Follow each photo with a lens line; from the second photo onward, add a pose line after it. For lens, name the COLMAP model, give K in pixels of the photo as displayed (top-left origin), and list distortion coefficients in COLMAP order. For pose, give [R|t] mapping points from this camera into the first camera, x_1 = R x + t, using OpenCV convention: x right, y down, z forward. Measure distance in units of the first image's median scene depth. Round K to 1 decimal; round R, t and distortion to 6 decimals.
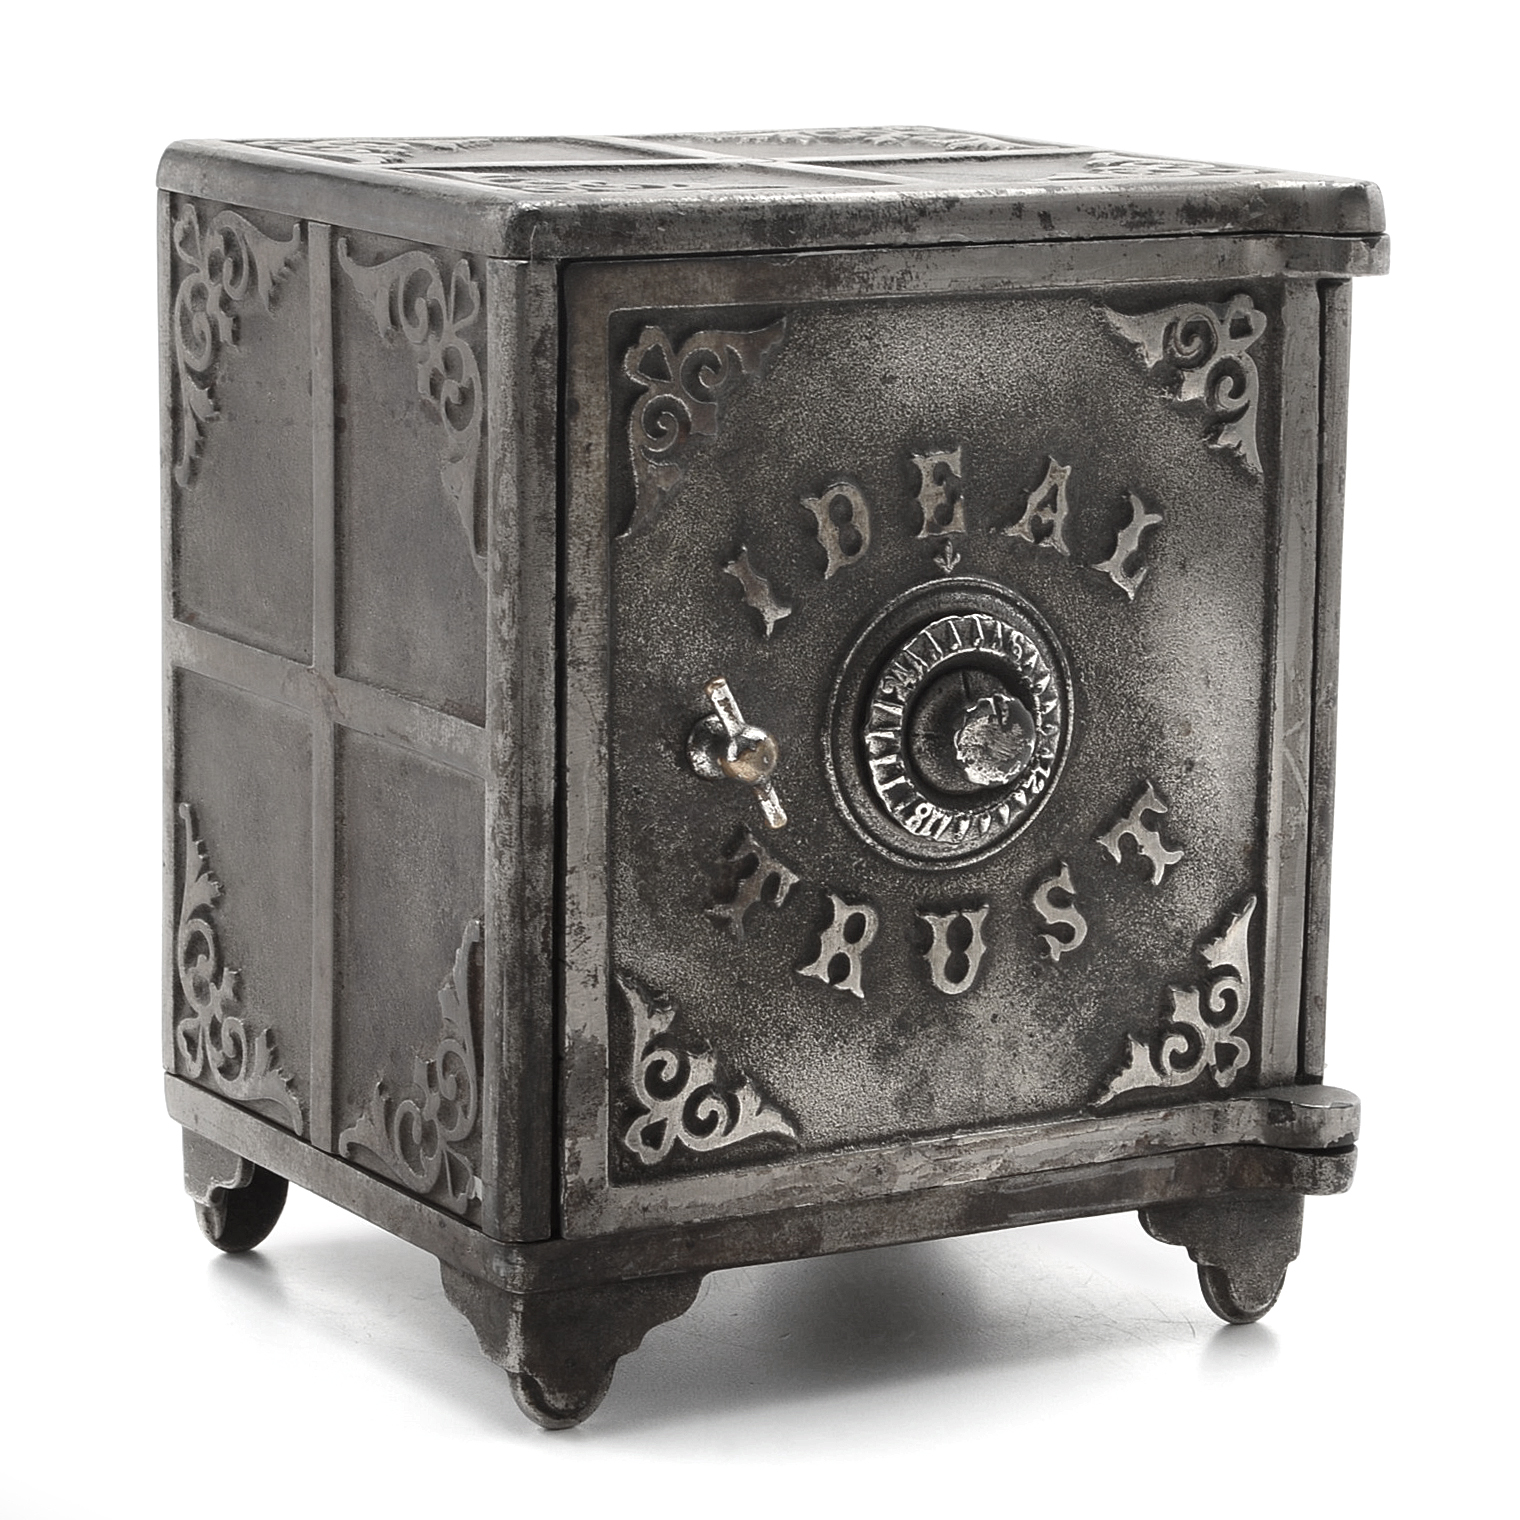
lens RADIAL K [[5640.6, 0, 599.8], [0, 5640.6, 762.3], [0, 0, 1]] dist [0.039627, 0.000000]
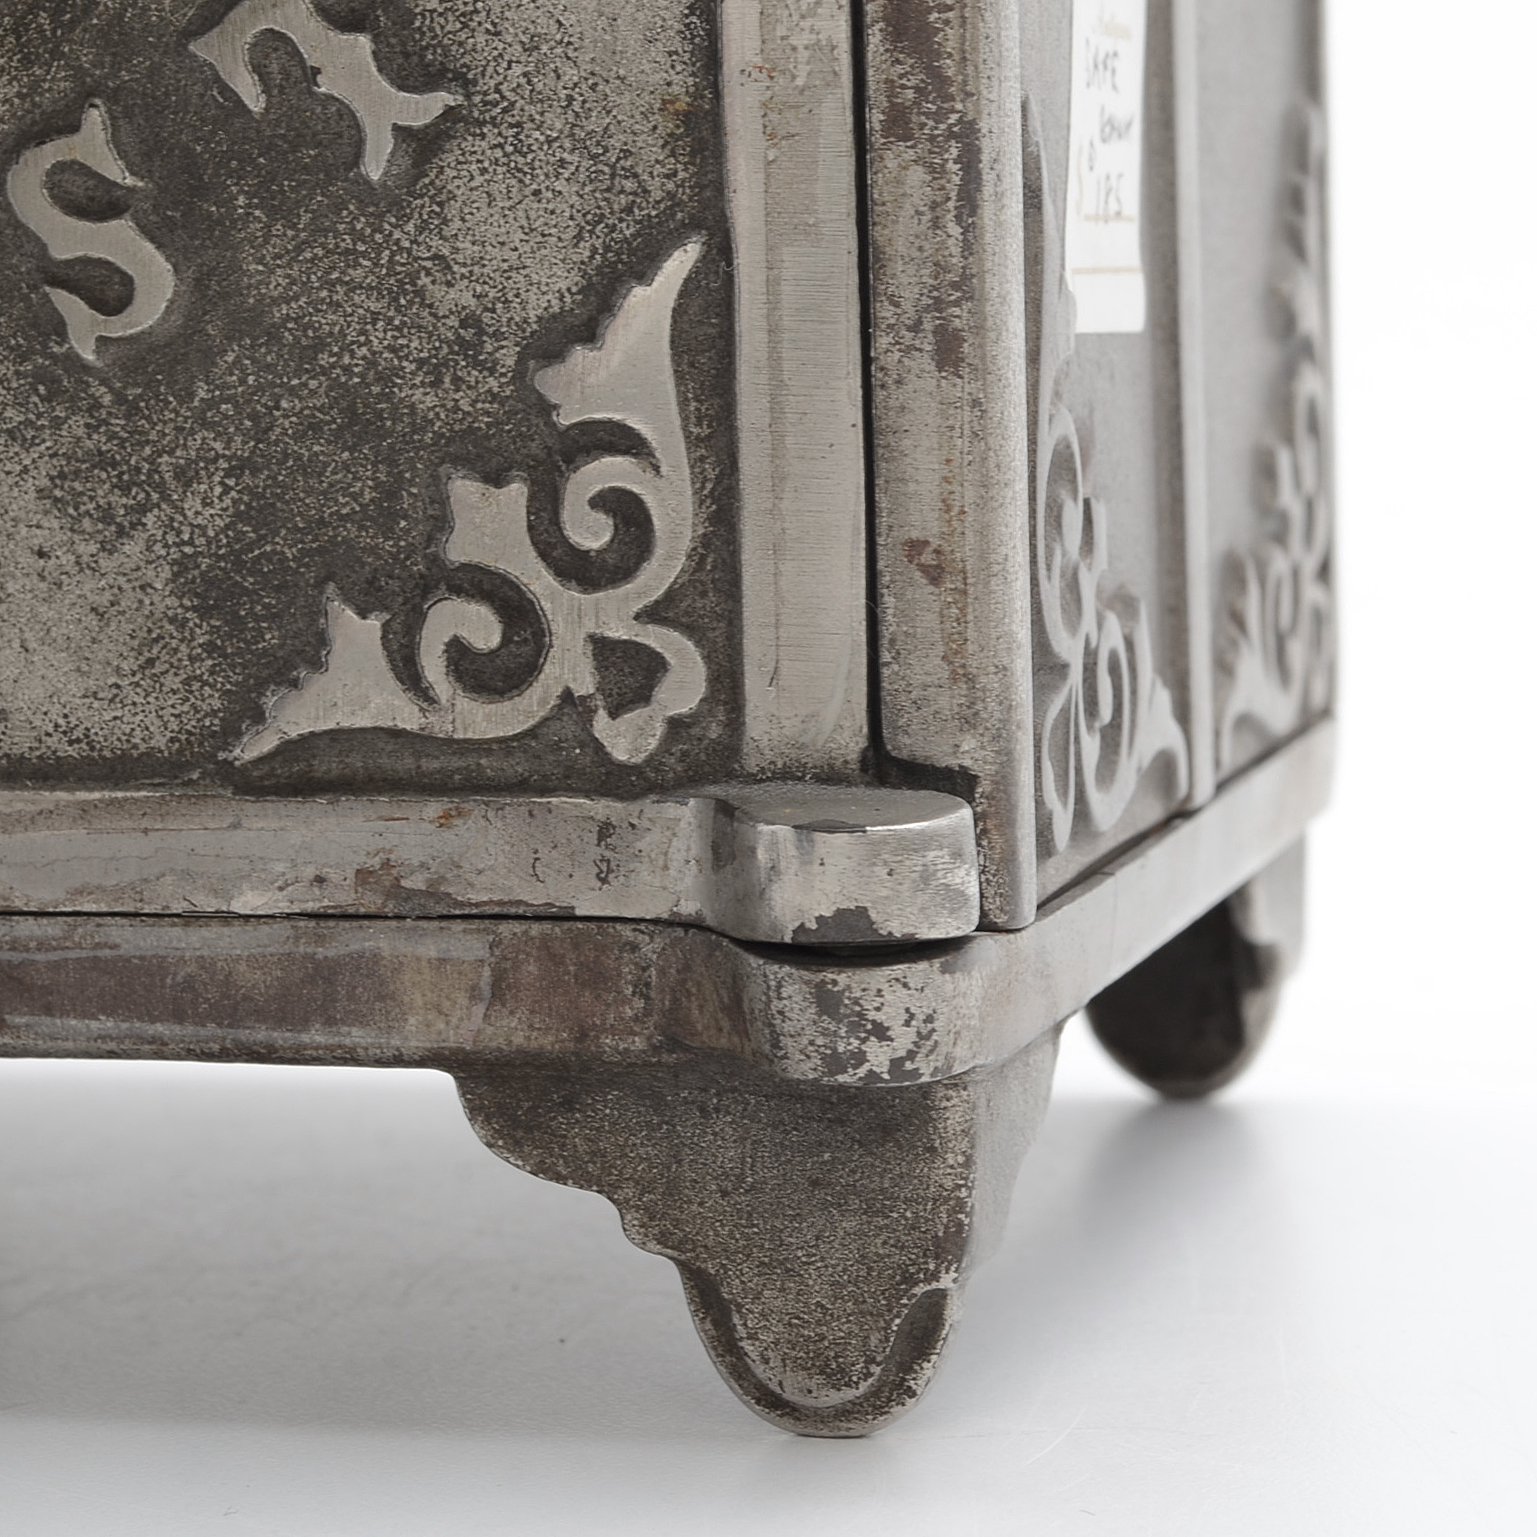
lens RADIAL K [[5703.6, 0, 776.8], [0, 5703.6, 775.8], [0, 0, 1]] dist [0.039627, 0.000000]
pose [[0.708064, 0.058515, -0.703720, 0.393401], [-0.097141, 0.995158, -0.014993, 0.065293], [0.699435, 0.078975, 0.710320, 0.766099]]
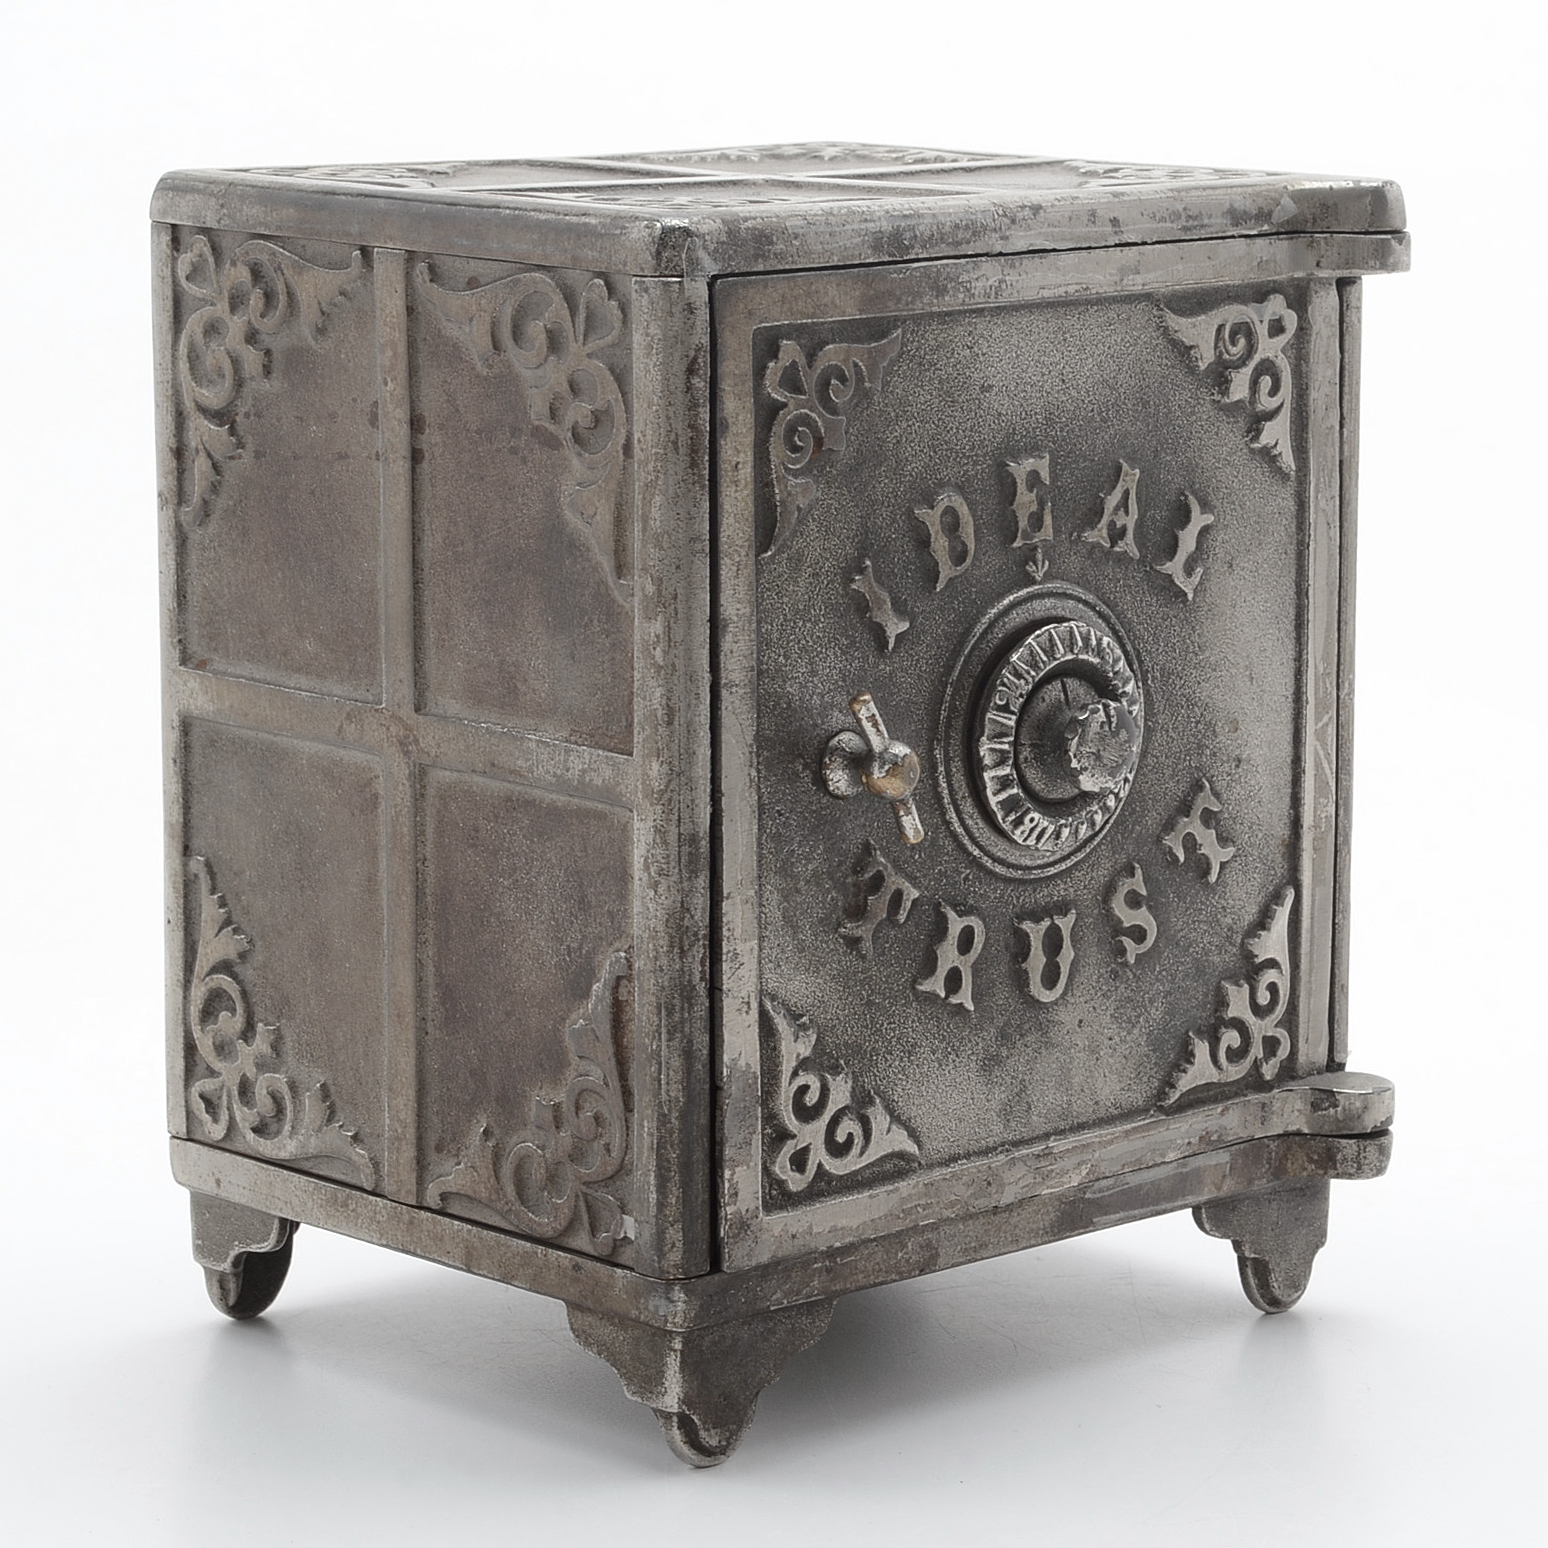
lens RADIAL K [[5607.0, 0, 800.1], [0, 5607.0, 760.9], [0, 0, 1]] dist [0.033928, 0.000000]
pose [[0.969848, -0.050556, 0.238410, -0.214582], [0.052827, 0.998599, -0.003143, -0.000674], [-0.237917, 0.015643, 0.971160, 0.044570]]
